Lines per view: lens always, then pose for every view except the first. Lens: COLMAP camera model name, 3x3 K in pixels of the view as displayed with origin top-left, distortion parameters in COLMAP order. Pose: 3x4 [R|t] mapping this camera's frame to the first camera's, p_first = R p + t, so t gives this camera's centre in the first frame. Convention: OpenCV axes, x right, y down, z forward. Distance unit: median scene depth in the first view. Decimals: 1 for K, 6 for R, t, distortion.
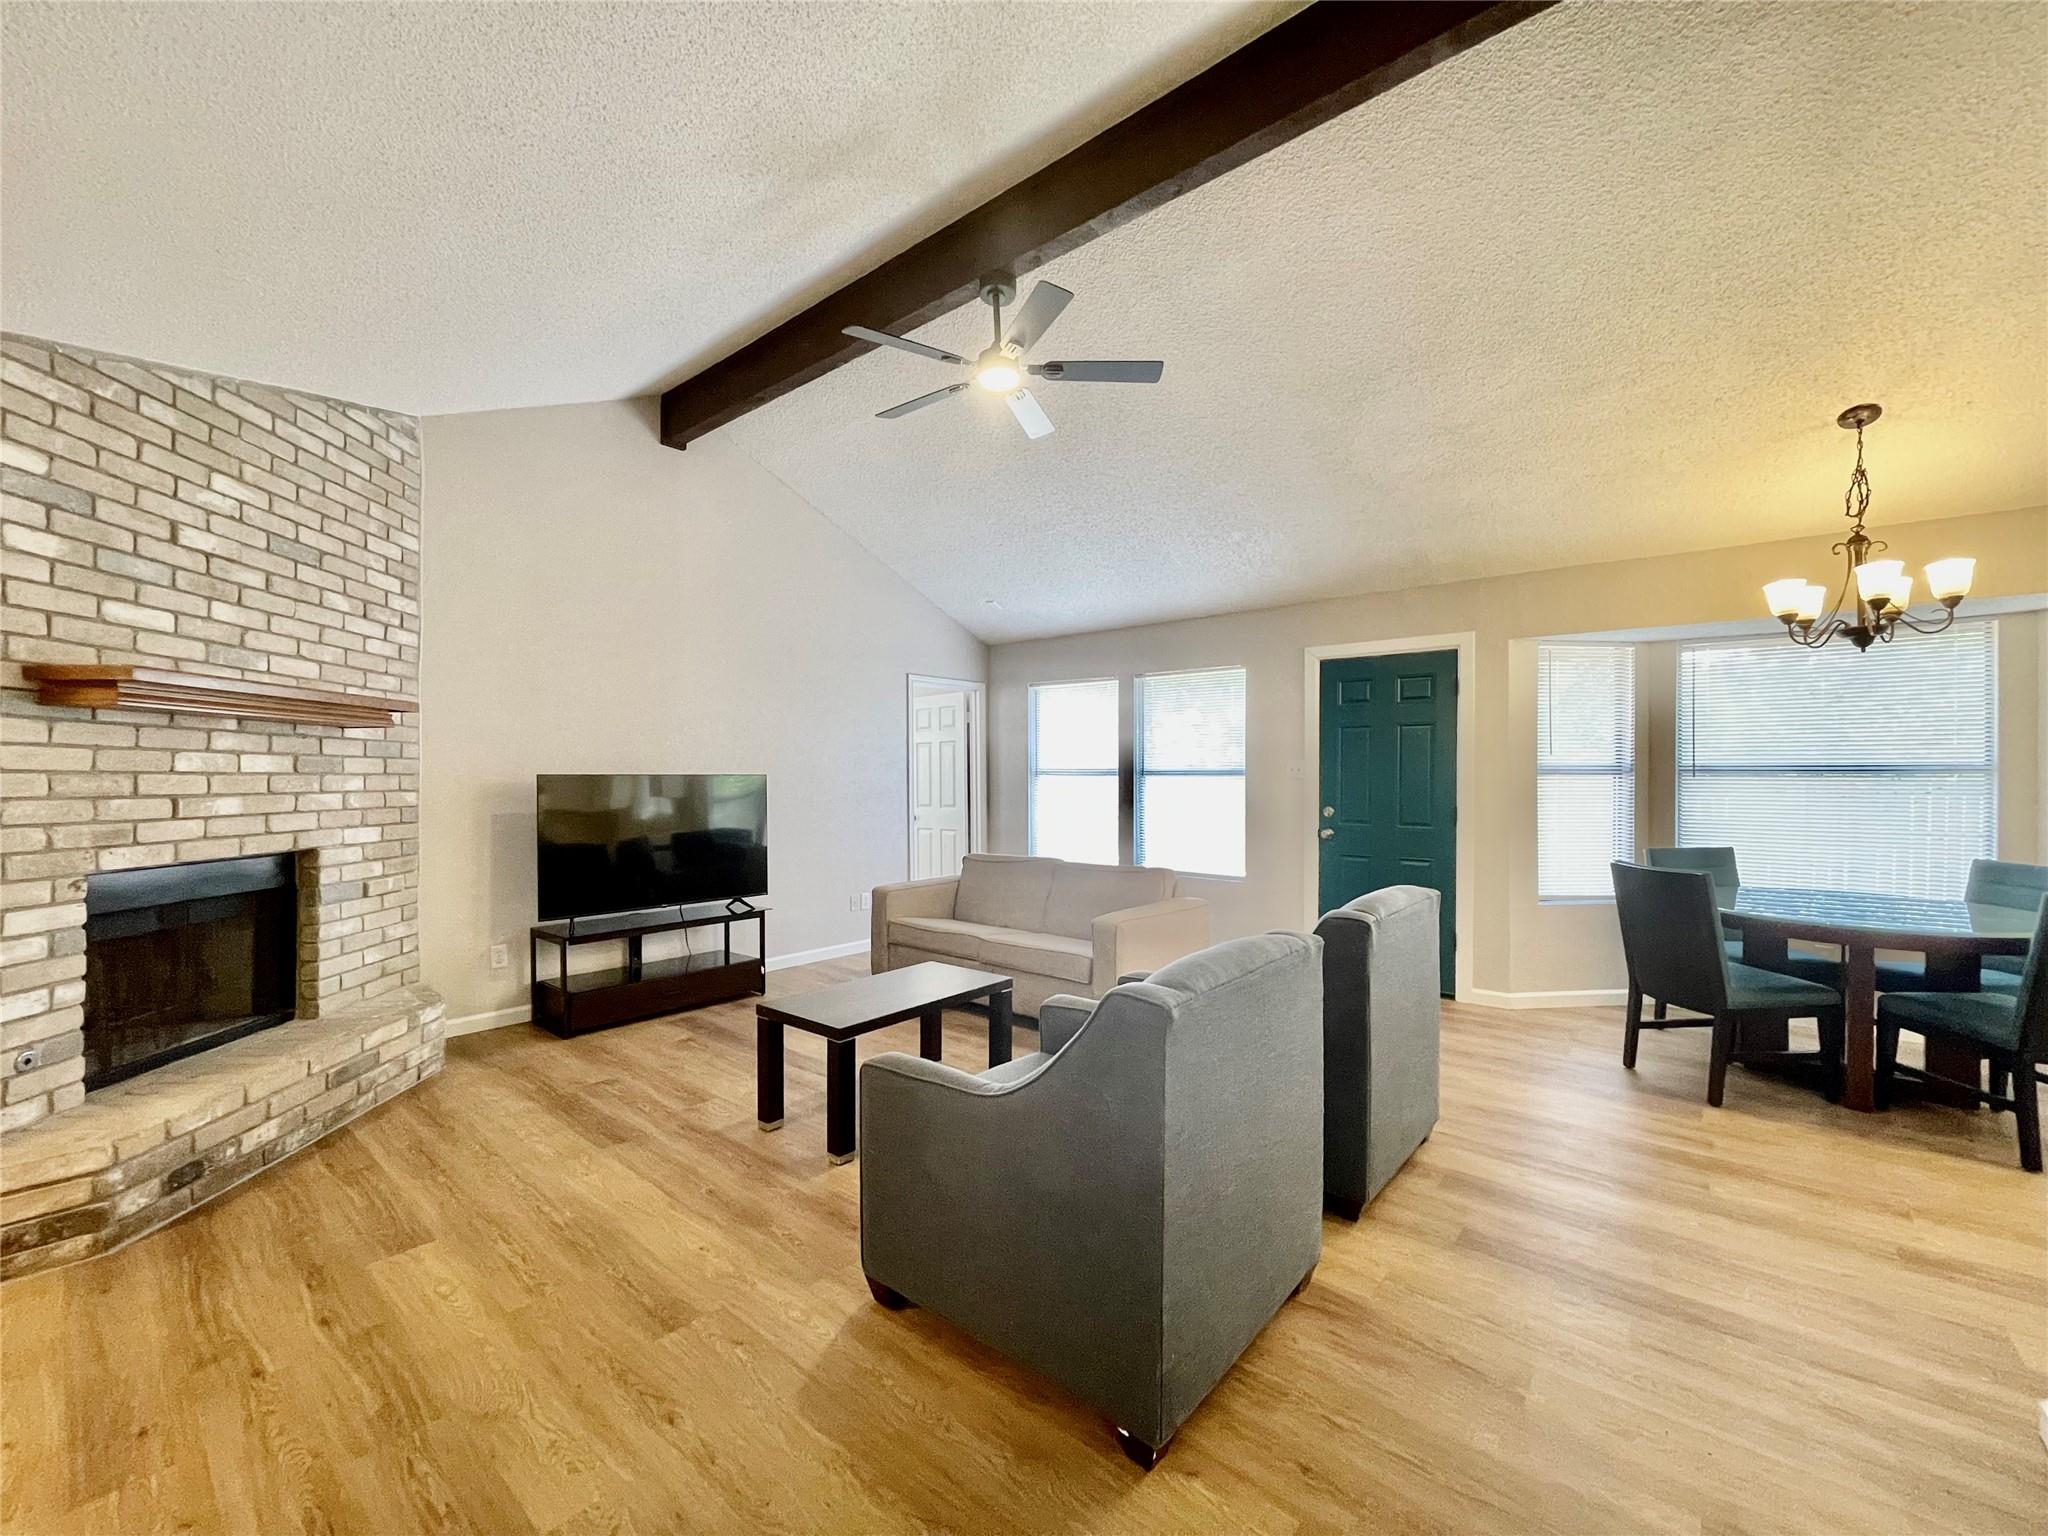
lens RADIAL K [[824.0, 0, 1032.3], [0, 824.0, 773.1], [0, 0, 1]] dist [0.000118, -0.000318]
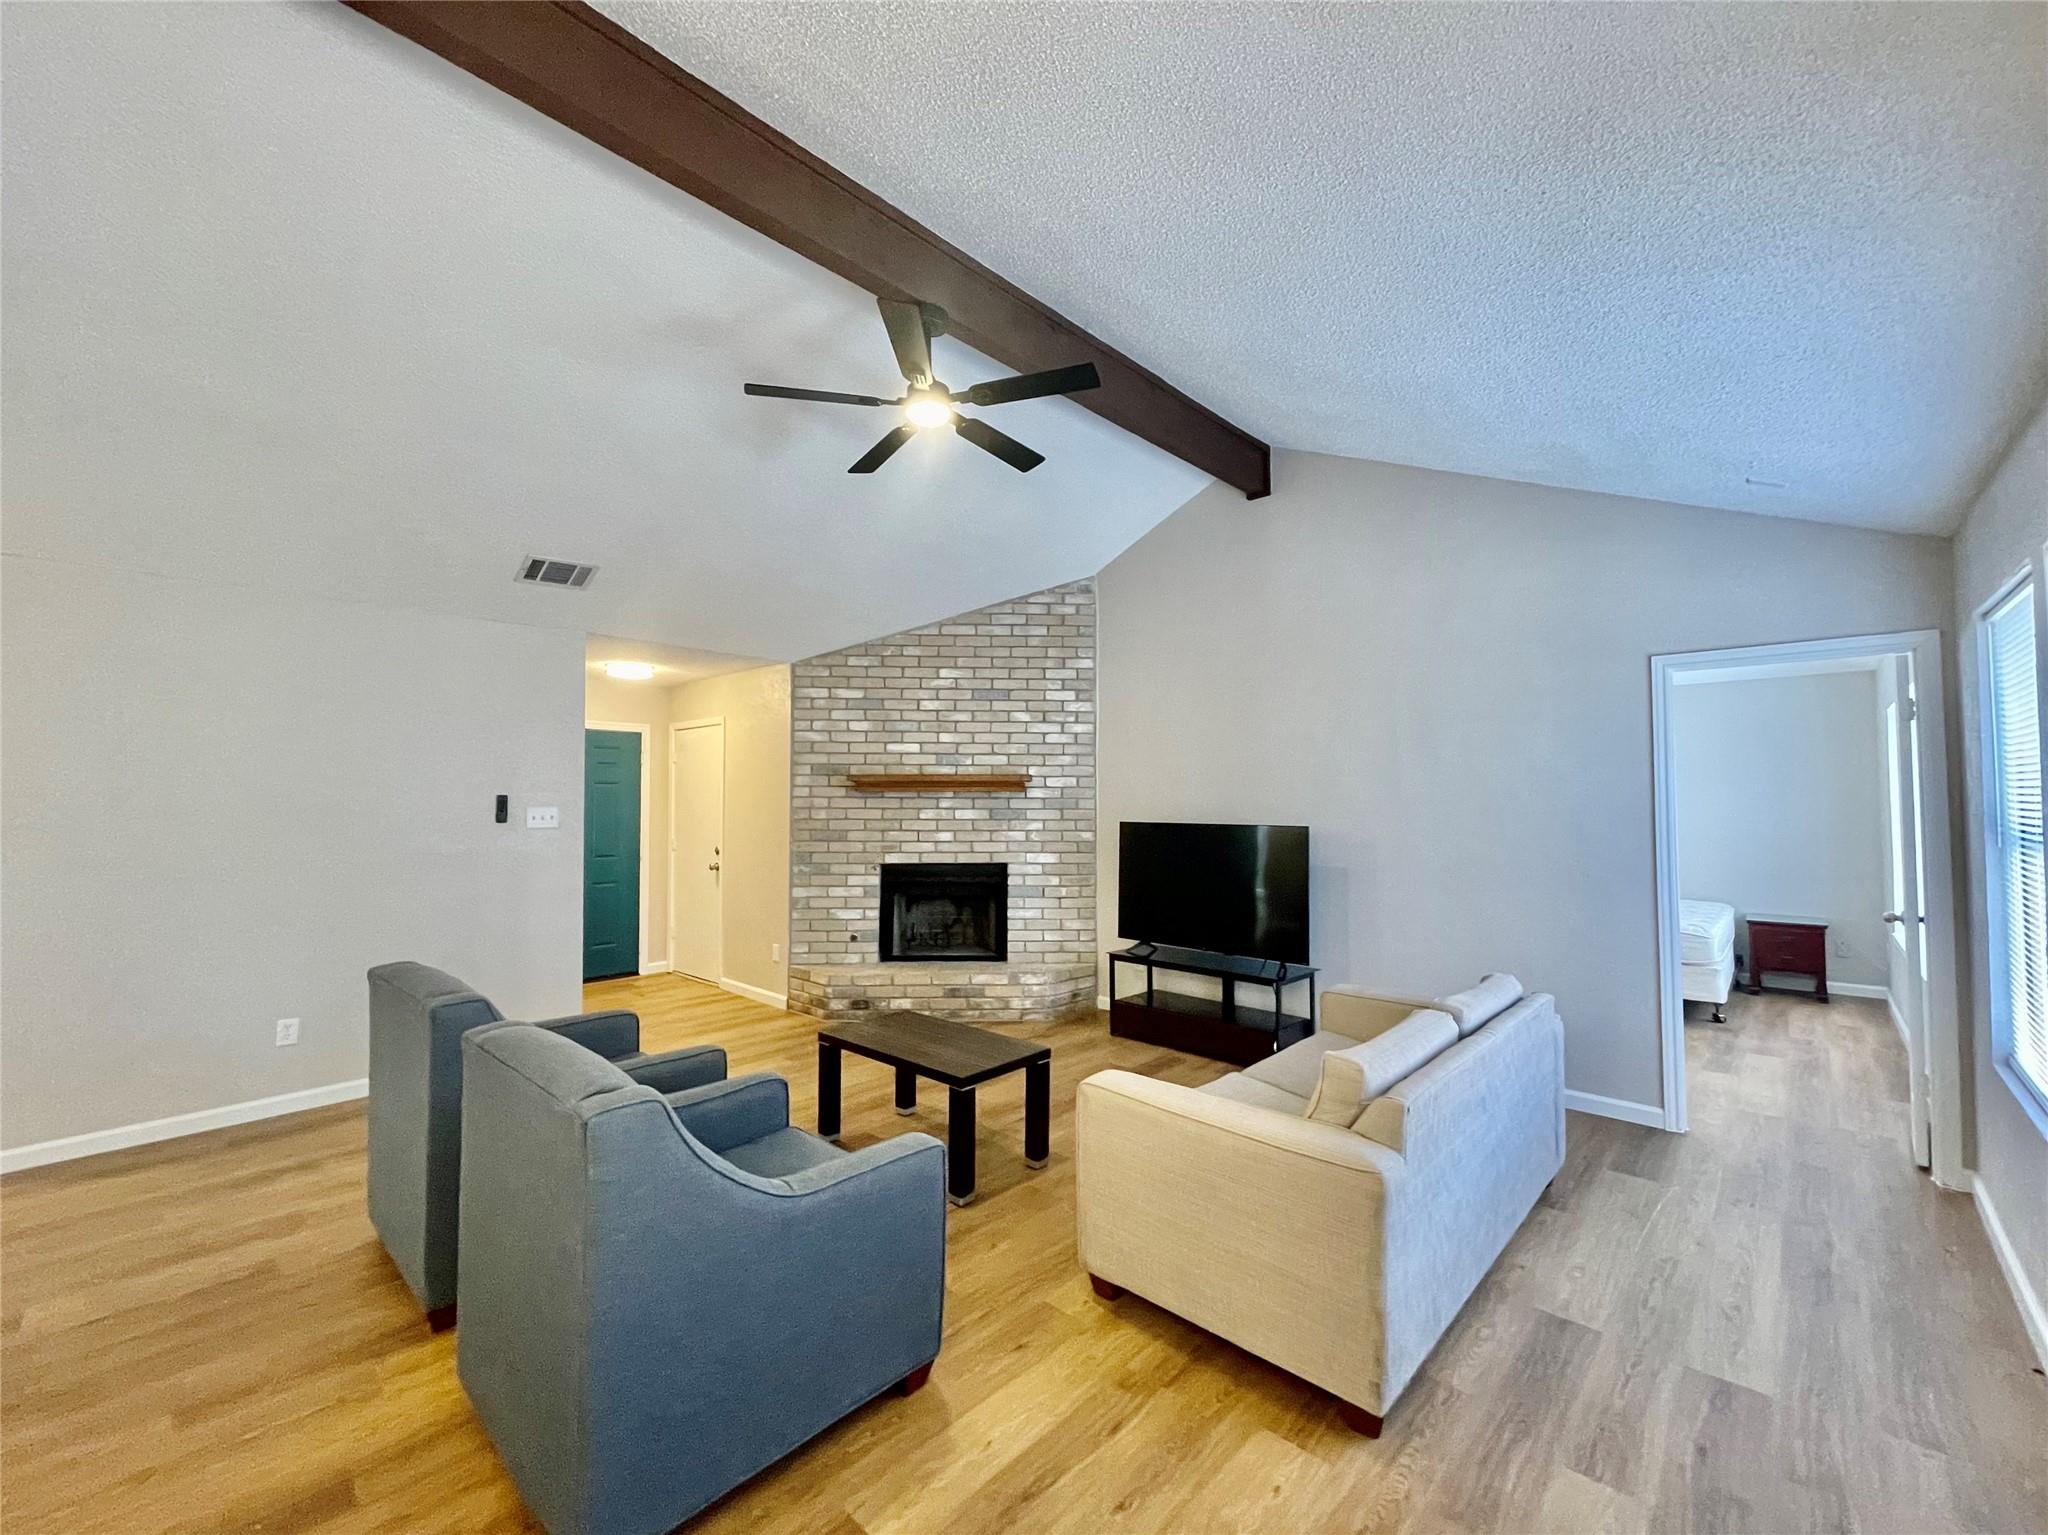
lens RADIAL K [[830.5, 0, 1021.2], [0, 830.5, 762.5], [0, 0, 1]] dist [0.000585, -0.000126]
pose [[-0.053785, -0.039378, -0.997776, 0.914434], [0.003404, 0.999209, -0.039618, -0.052637], [0.998547, -0.005527, -0.053608, 1.193730]]
